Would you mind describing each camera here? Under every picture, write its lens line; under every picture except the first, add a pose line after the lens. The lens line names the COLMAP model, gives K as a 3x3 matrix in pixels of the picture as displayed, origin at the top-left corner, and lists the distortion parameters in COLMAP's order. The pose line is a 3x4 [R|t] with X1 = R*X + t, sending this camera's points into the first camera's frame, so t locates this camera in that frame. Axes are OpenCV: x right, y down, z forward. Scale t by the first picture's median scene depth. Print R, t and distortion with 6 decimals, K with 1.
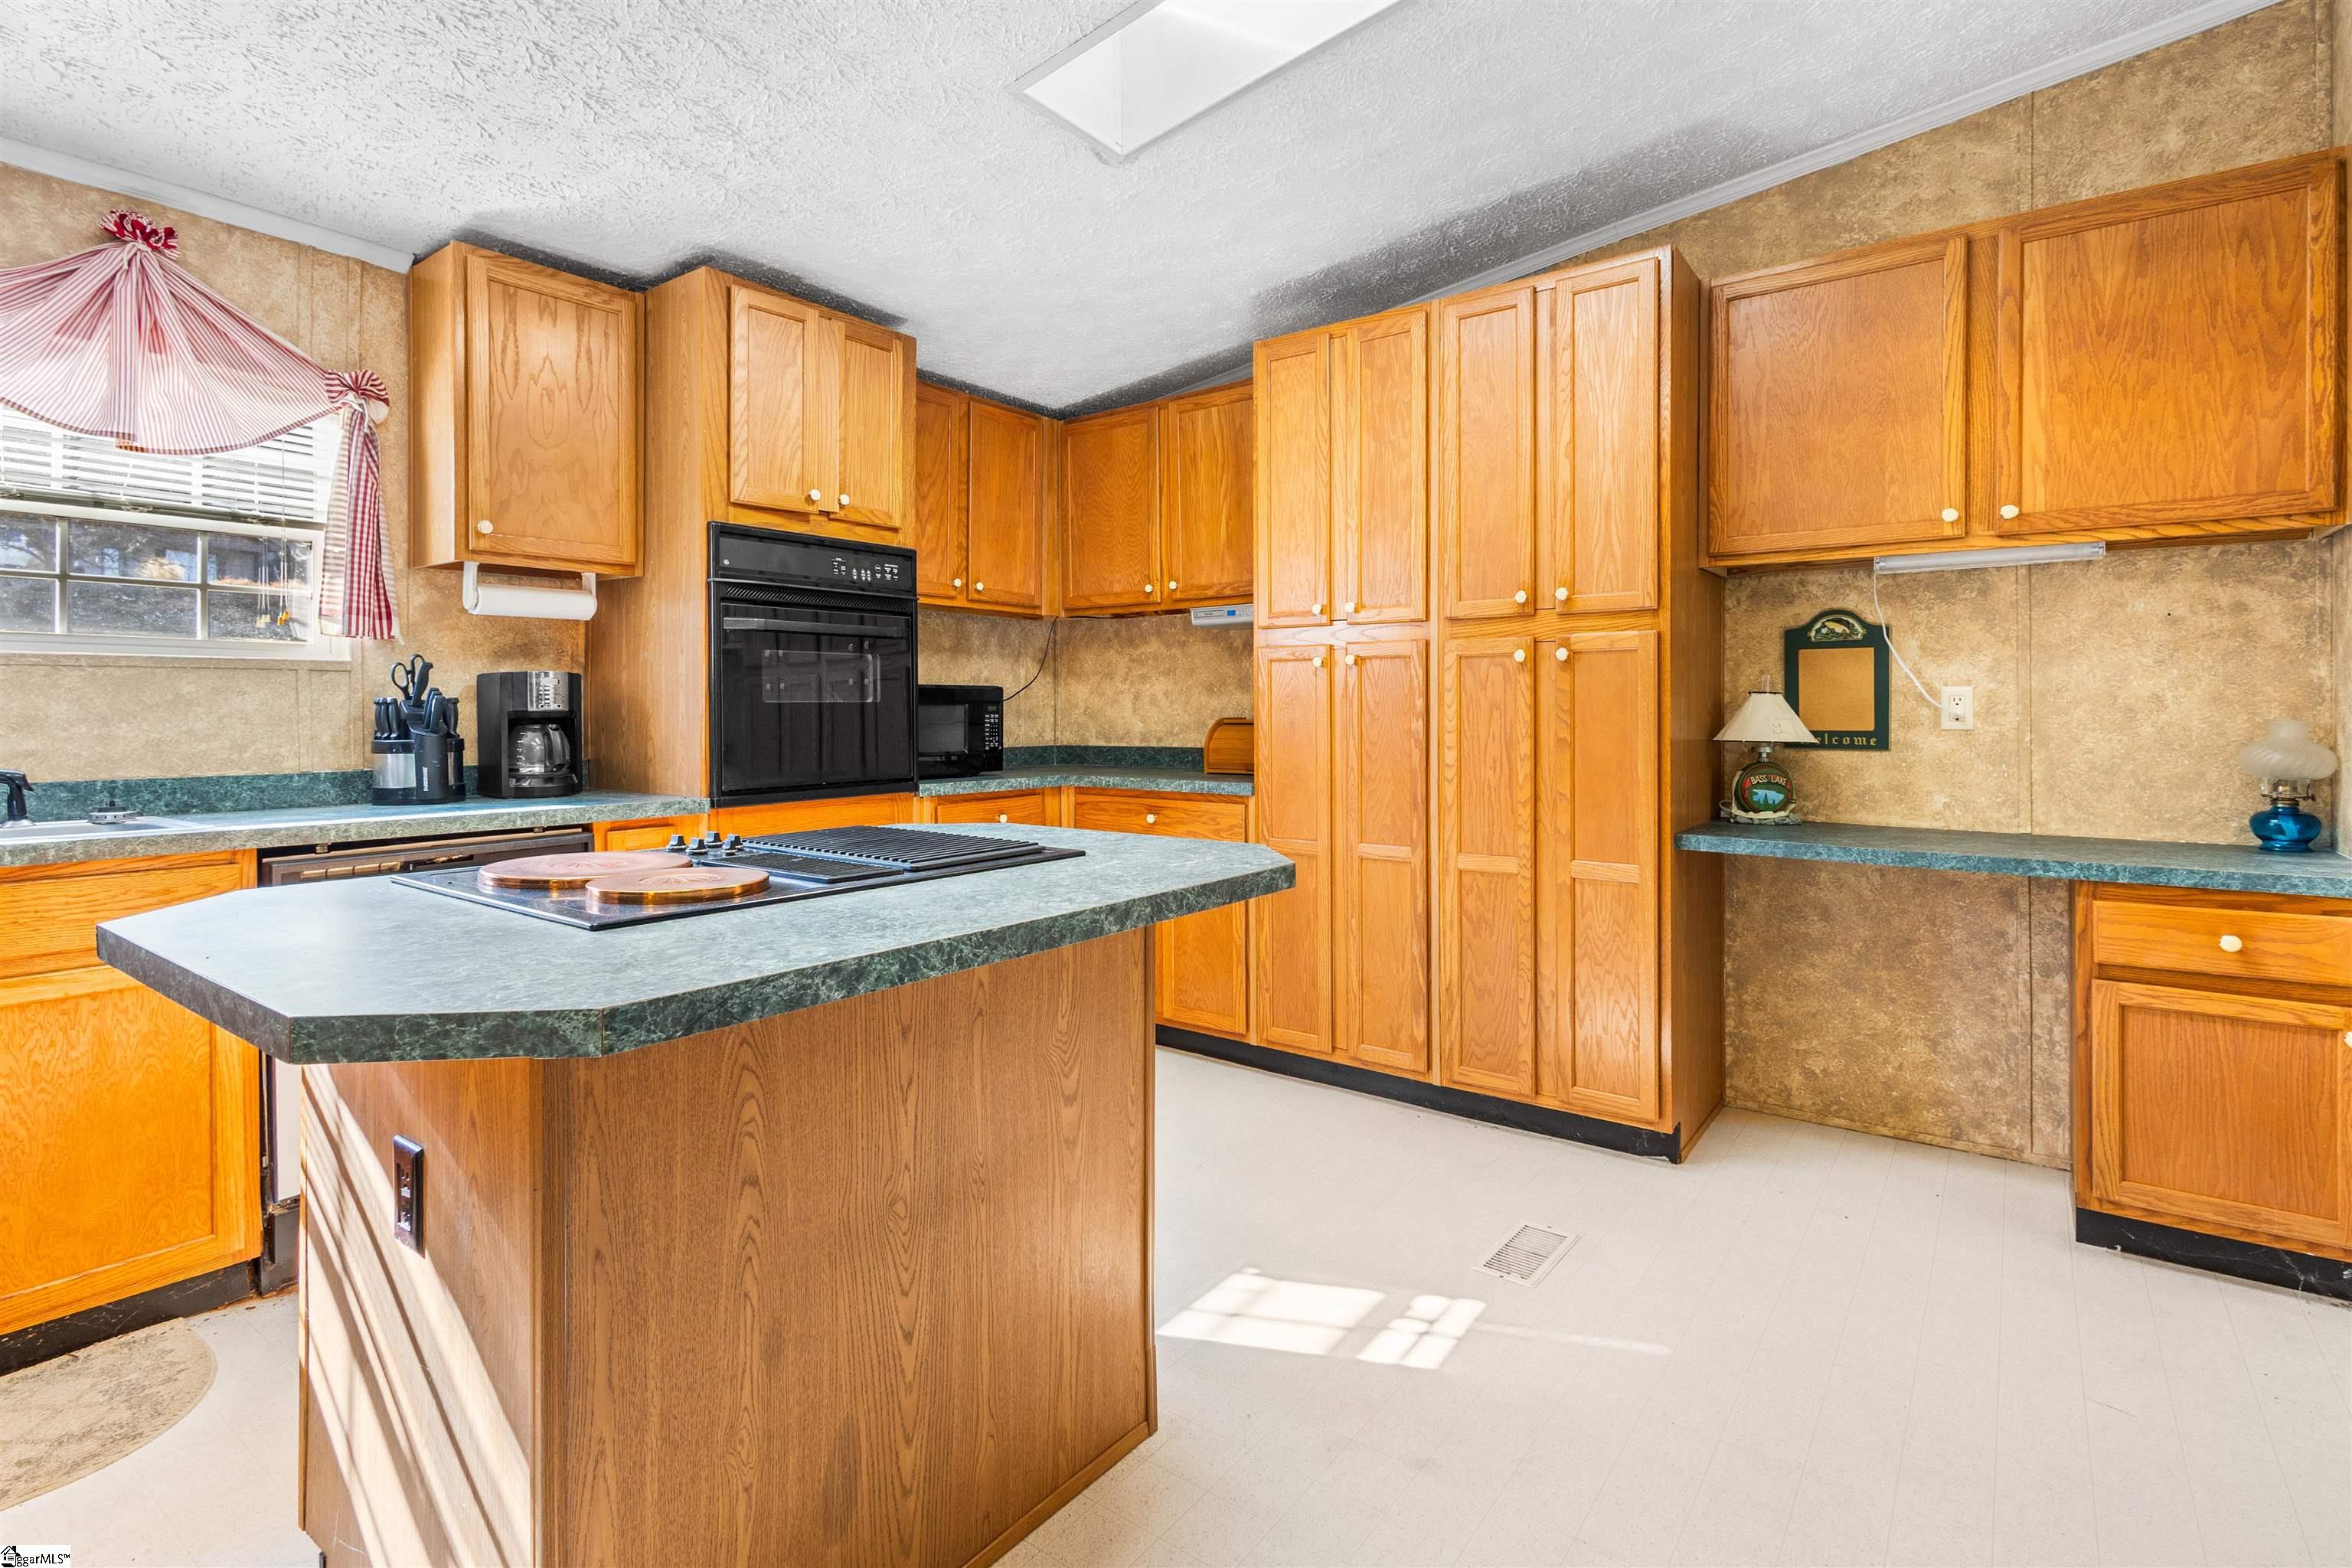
lens RADIAL K [[1128.9, 0, 1205.9], [0, 1128.9, 705.8], [0, 0, 1]] dist [0.011878, -0.003028]
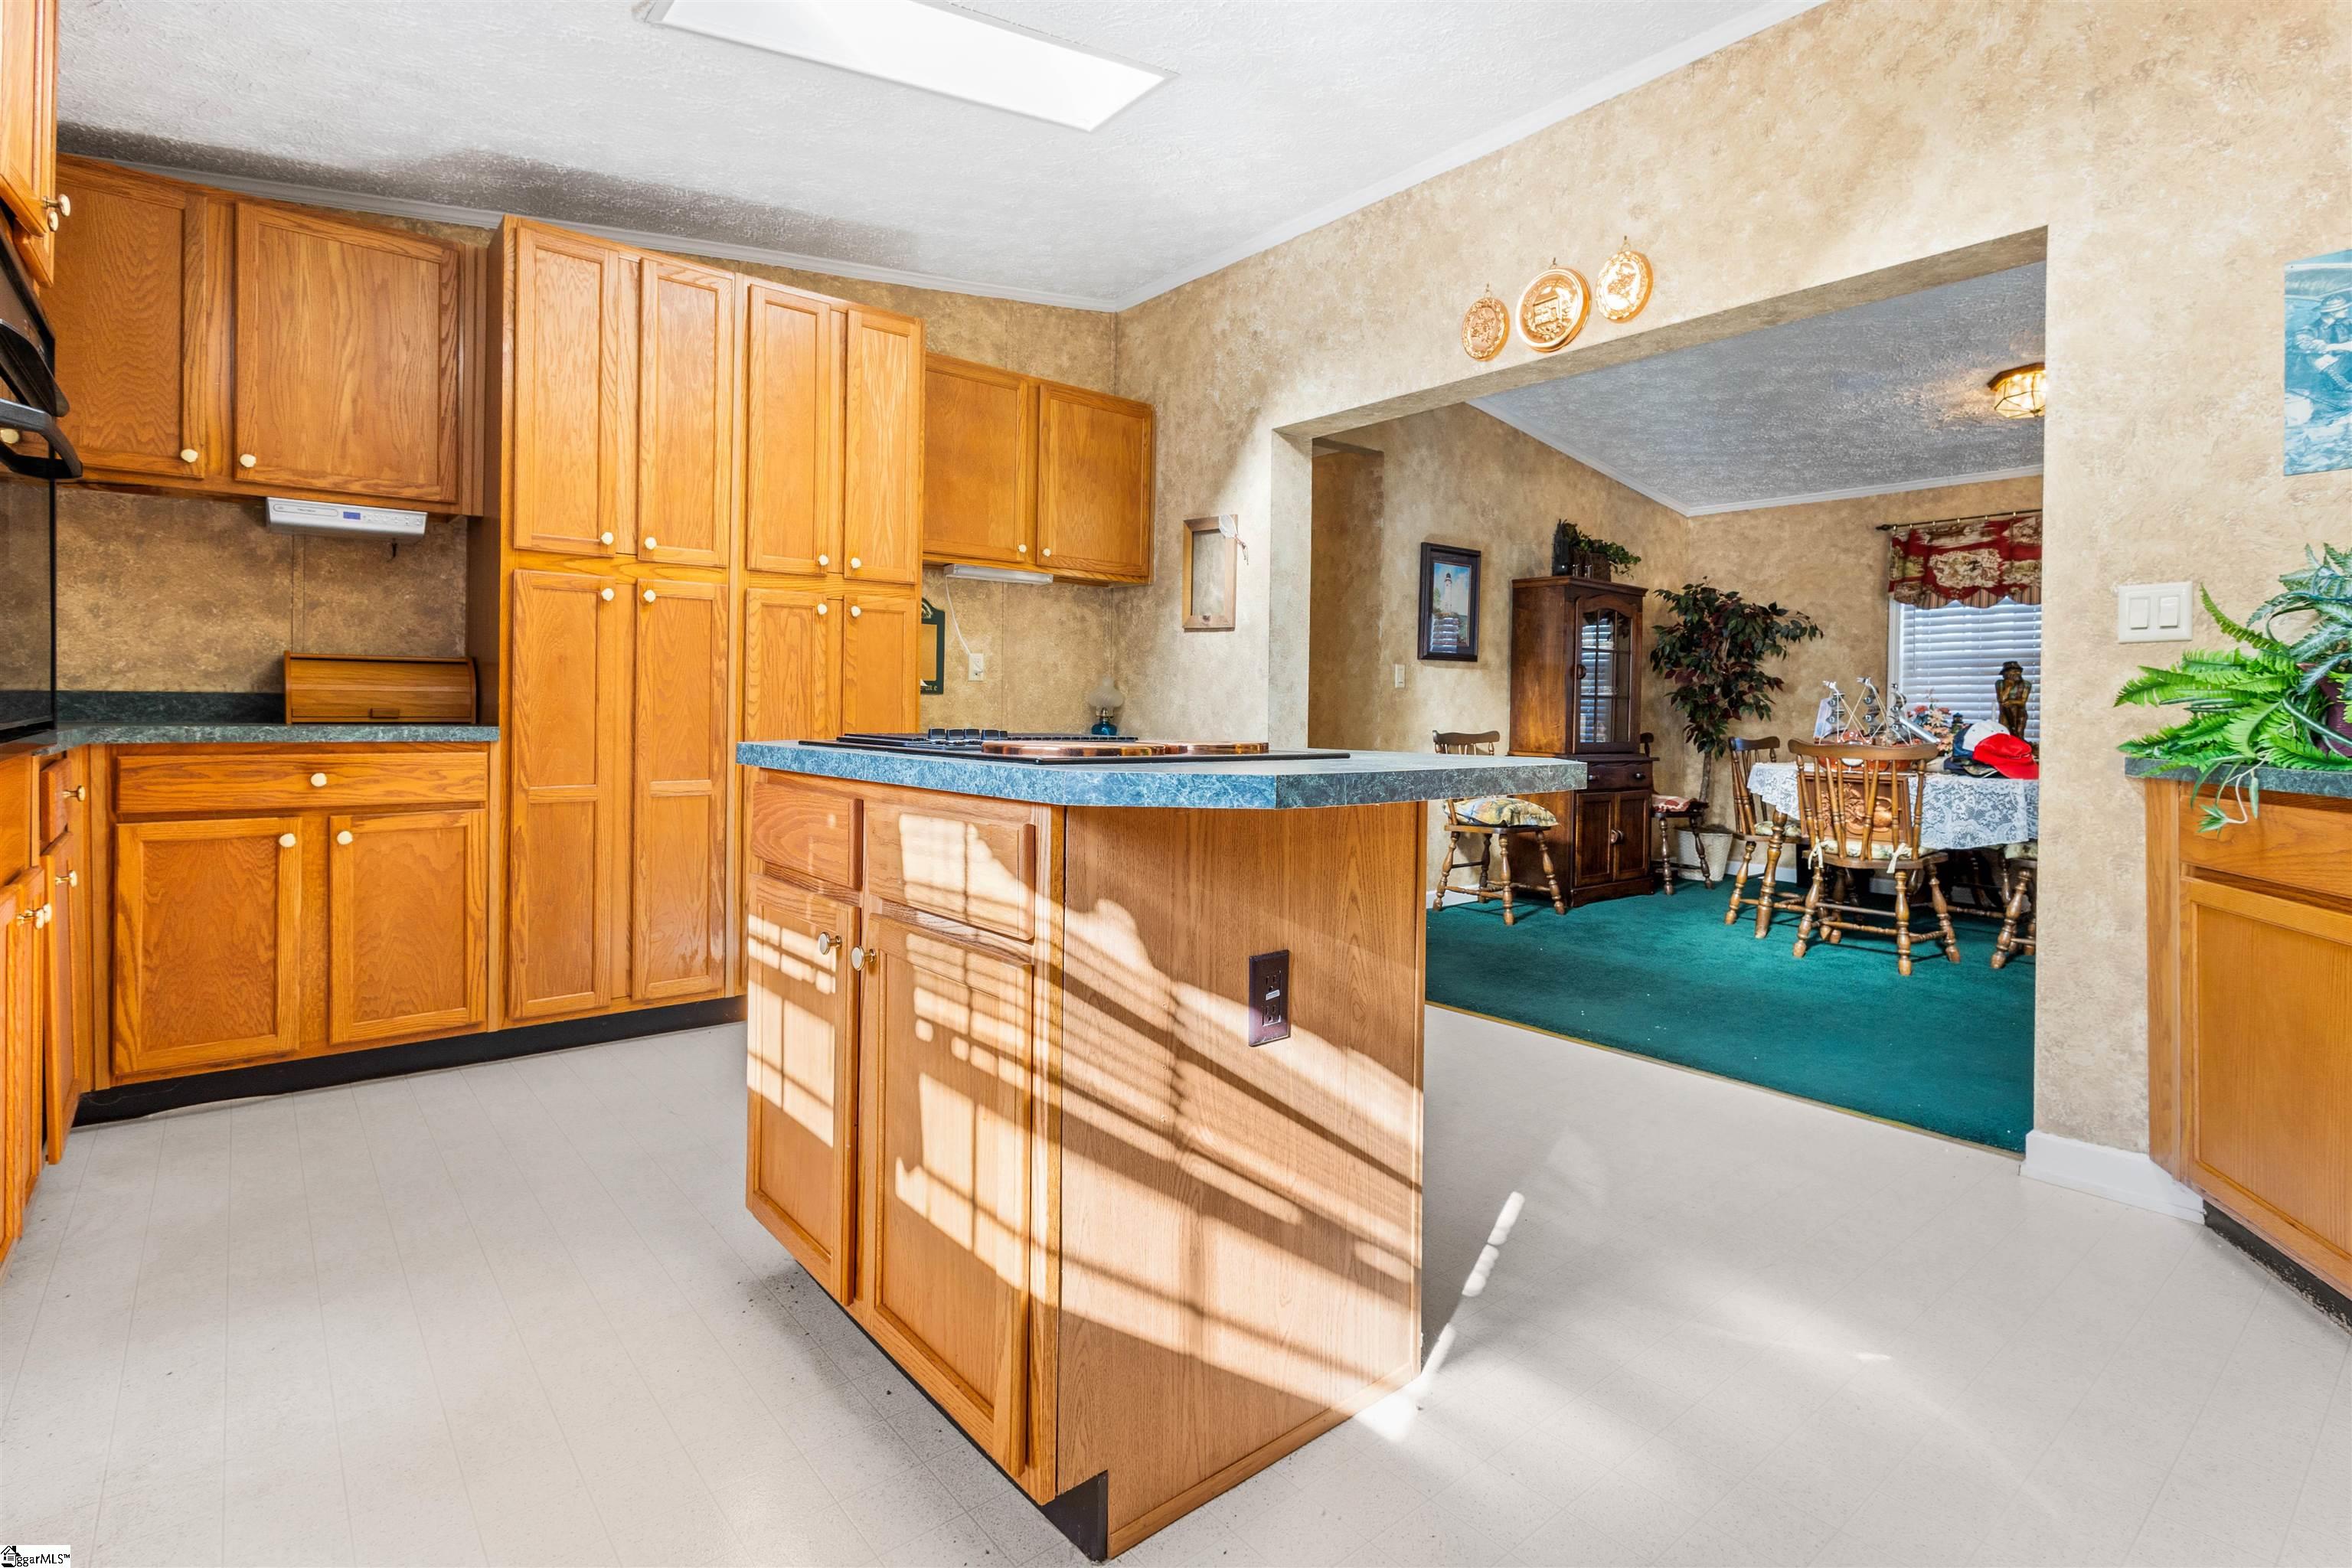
lens RADIAL K [[1128.9, 0, 1179.9], [0, 1128.9, 701.2], [0, 0, 1]] dist [0.011878, -0.003028]
pose [[0.239617, 0.010207, 0.970814, -0.811631], [-0.016815, 0.999838, -0.006361, 0.055720], [-0.970722, -0.014800, 0.239750, 0.350735]]
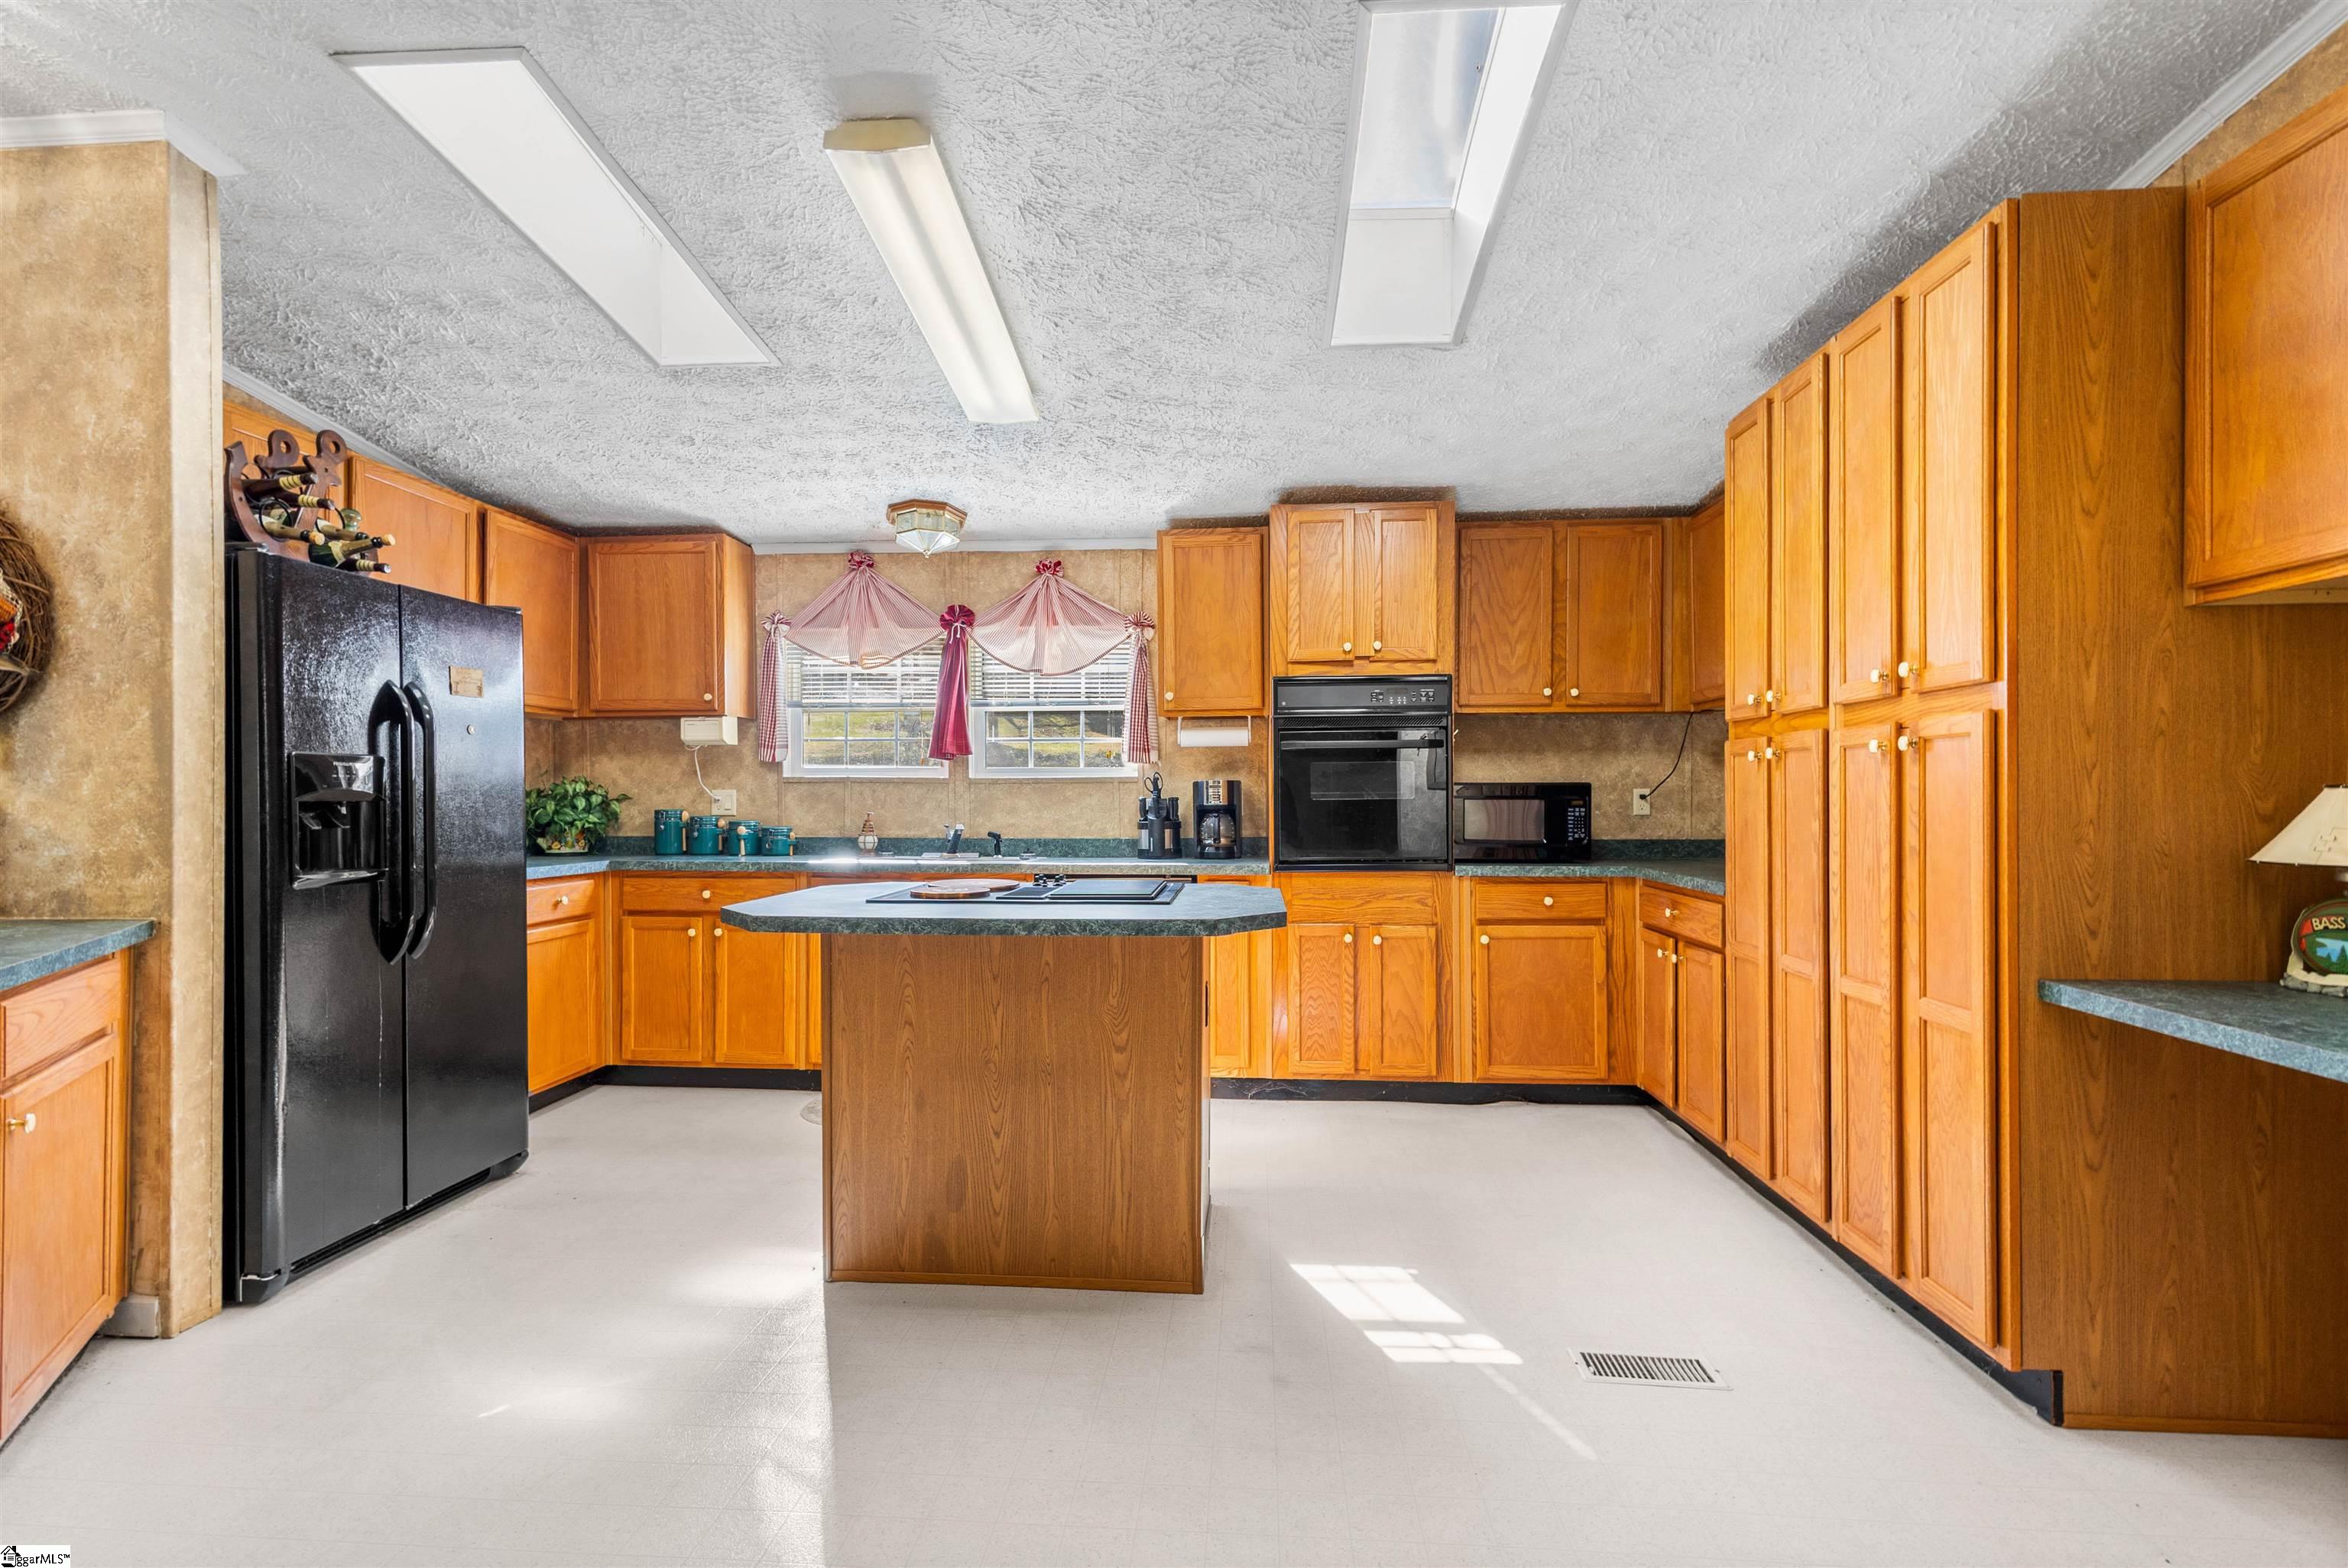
lens RADIAL K [[1126.9, 0, 1188.1], [0, 1126.9, 806.2], [0, 0, 1]] dist [0.011878, -0.003028]
pose [[0.529656, 0.006738, -0.848186, 0.771161], [0.004821, 0.999928, 0.010953, -0.011972], [0.848199, -0.009890, 0.529585, 0.130372]]
